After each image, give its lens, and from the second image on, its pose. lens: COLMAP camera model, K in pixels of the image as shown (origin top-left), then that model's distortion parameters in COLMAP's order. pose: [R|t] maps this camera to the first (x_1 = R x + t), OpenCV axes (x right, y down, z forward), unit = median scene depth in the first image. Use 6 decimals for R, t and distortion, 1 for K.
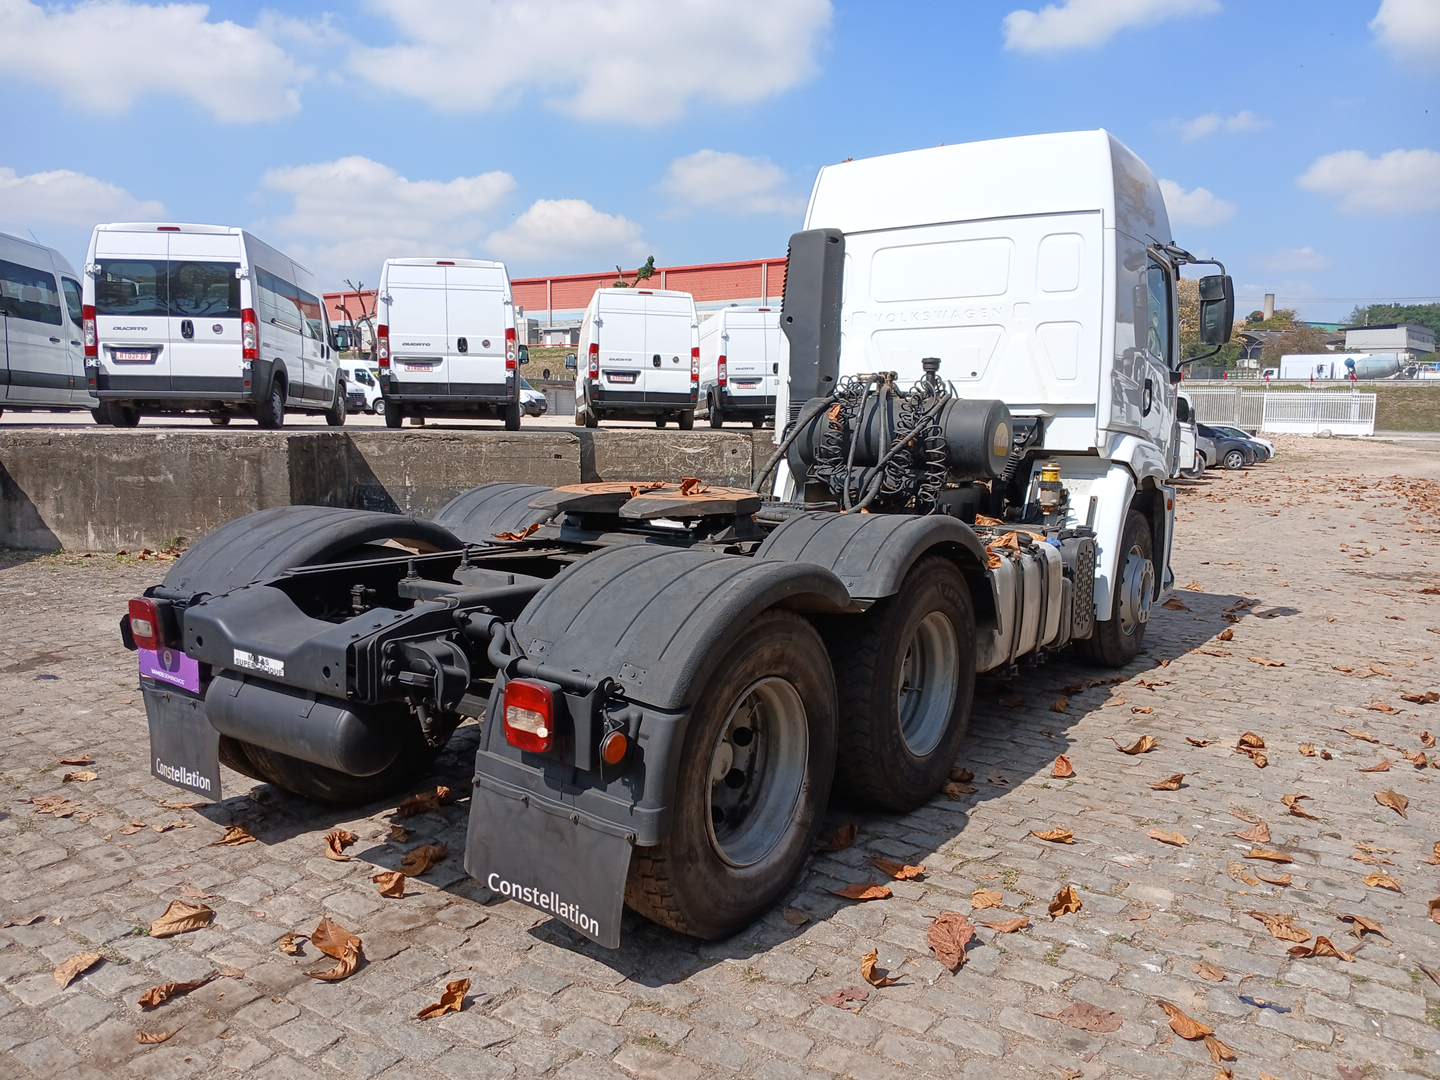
lens RADIAL K [[1099.8, 0, 720.0], [0, 1099.8, 540.0], [0, 0, 1]] dist [0.060136, -0.139824]
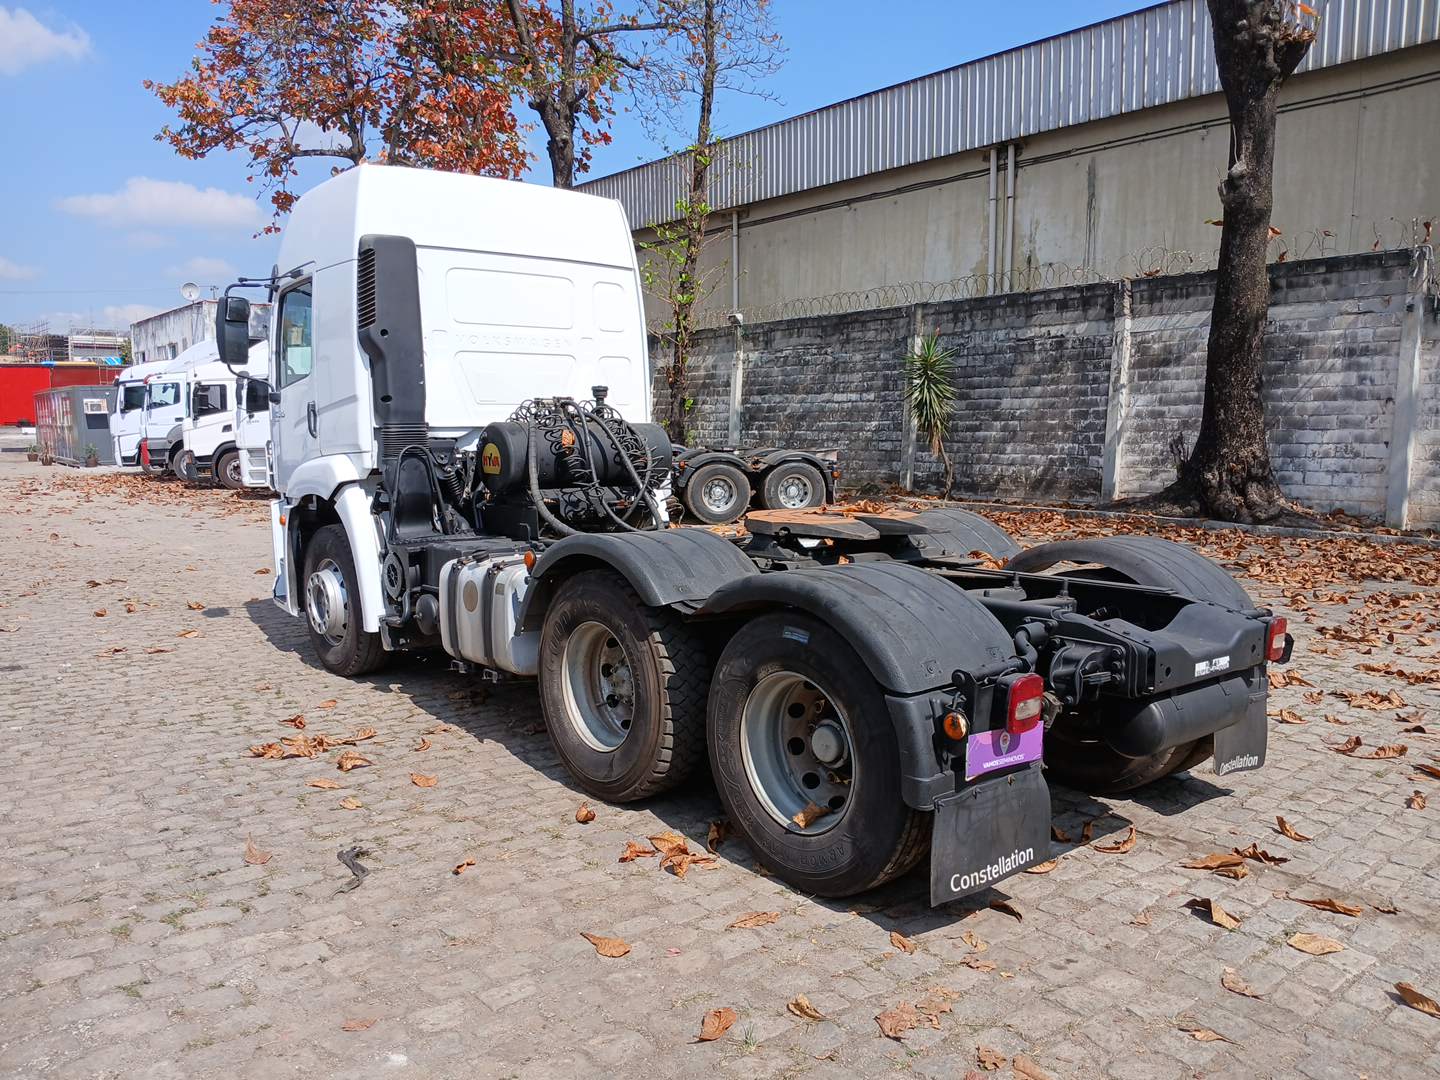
lens RADIAL K [[1099.8, 0, 720.0], [0, 1099.8, 540.0], [0, 0, 1]] dist [0.060136, -0.139824]
pose [[0.270221, -0.119169, 0.955395, -0.842398], [0.112878, 0.989388, 0.091483, -0.097511], [-0.956159, 0.083122, 0.280805, 0.575949]]
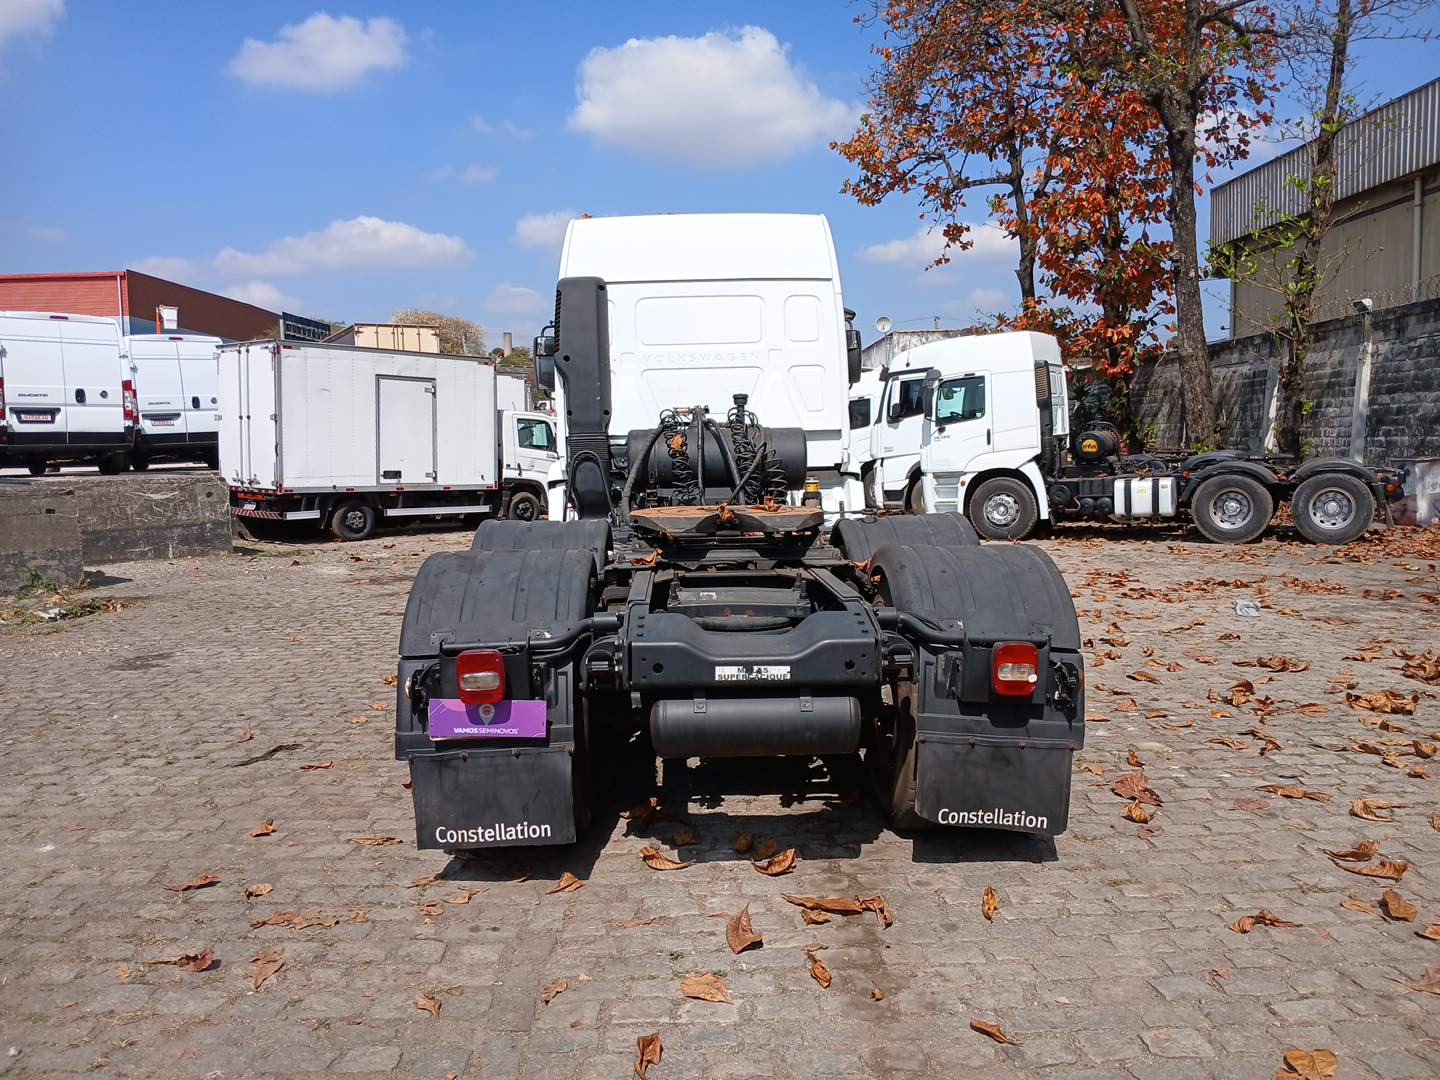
lens RADIAL K [[1099.8, 0, 720.0], [0, 1099.8, 540.0], [0, 0, 1]] dist [0.060136, -0.139824]
pose [[0.800861, -0.082977, 0.593074, -0.536730], [0.100055, 0.994973, 0.004097, -0.014575], [-0.590433, 0.056059, 0.805138, 0.062358]]
